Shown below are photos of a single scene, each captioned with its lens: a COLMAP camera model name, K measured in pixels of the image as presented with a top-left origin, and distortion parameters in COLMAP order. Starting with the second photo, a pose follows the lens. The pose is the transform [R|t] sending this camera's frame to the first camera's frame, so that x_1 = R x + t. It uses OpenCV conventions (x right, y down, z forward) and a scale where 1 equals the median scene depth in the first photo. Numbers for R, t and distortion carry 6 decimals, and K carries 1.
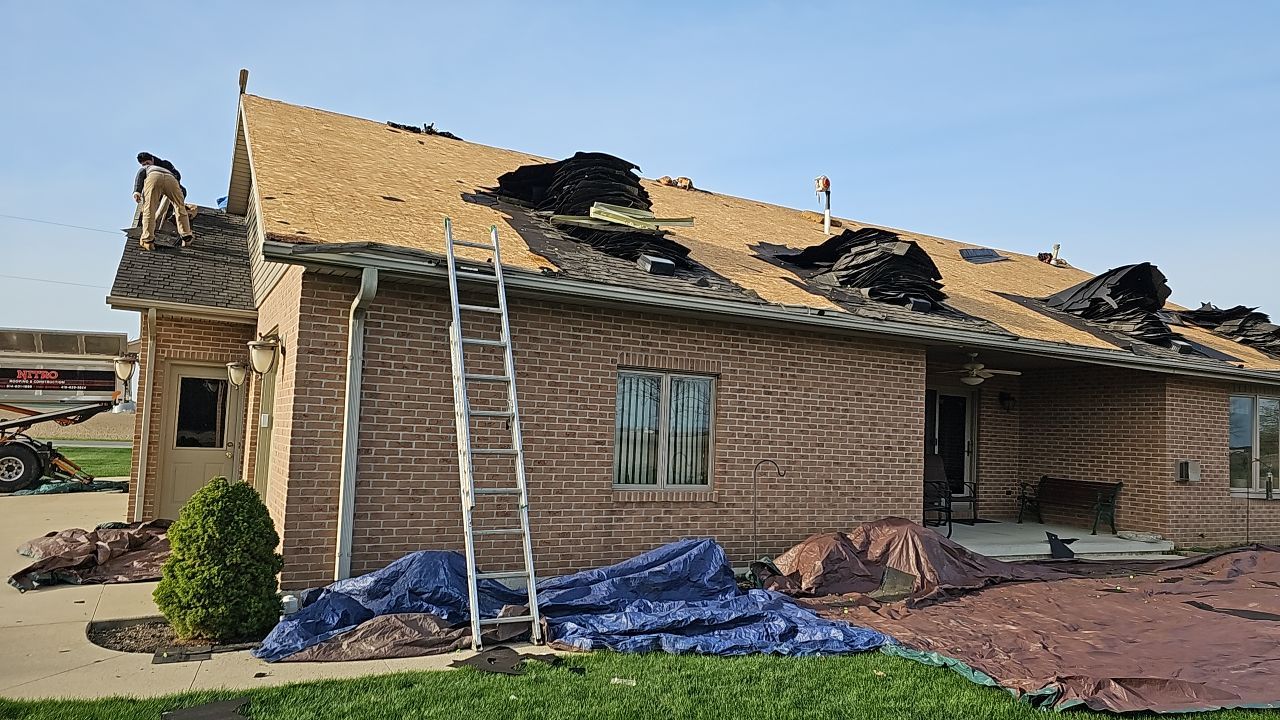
lens RADIAL K [[814.9, 0, 634.3], [0, 814.9, 378.2], [0, 0, 1]] dist [0.067081, -0.081454]
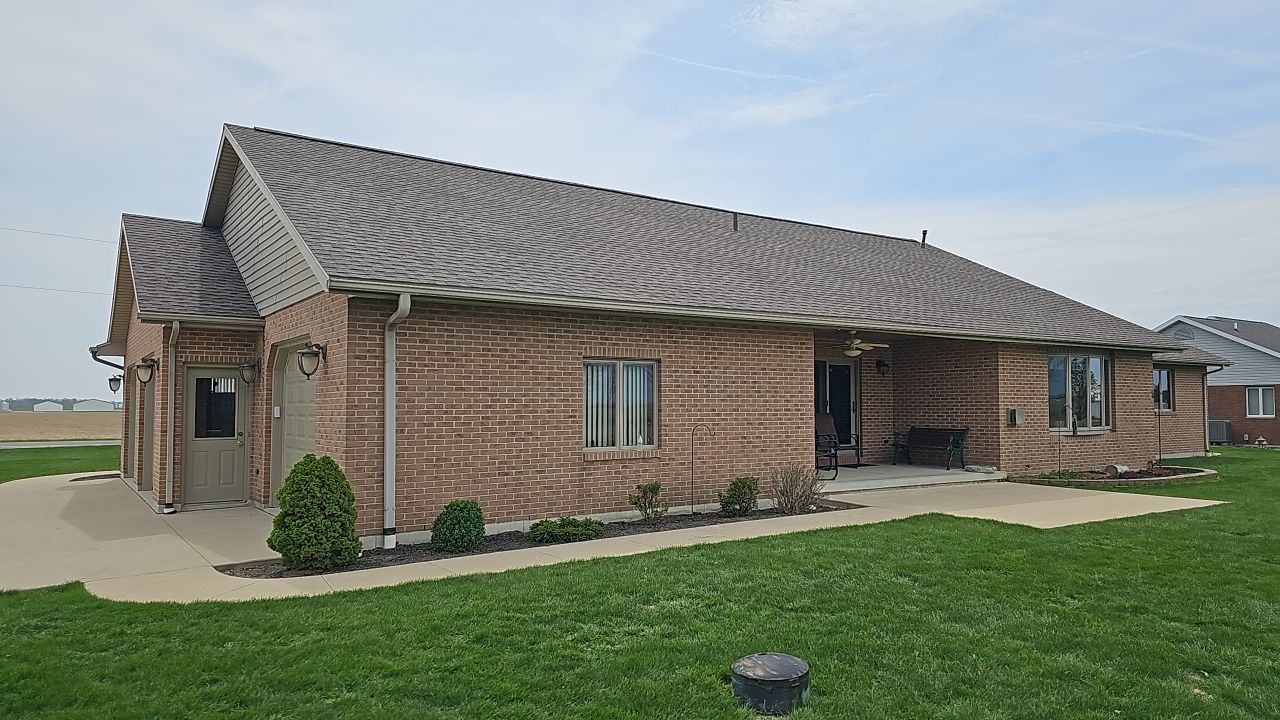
lens RADIAL K [[814.9, 0, 634.3], [0, 814.9, 378.2], [0, 0, 1]] dist [0.067081, -0.081454]
pose [[0.993165, -0.043334, 0.108376, -0.078919], [0.039667, 0.998573, 0.035767, -0.023624], [-0.109772, -0.031224, 0.993466, -0.292708]]
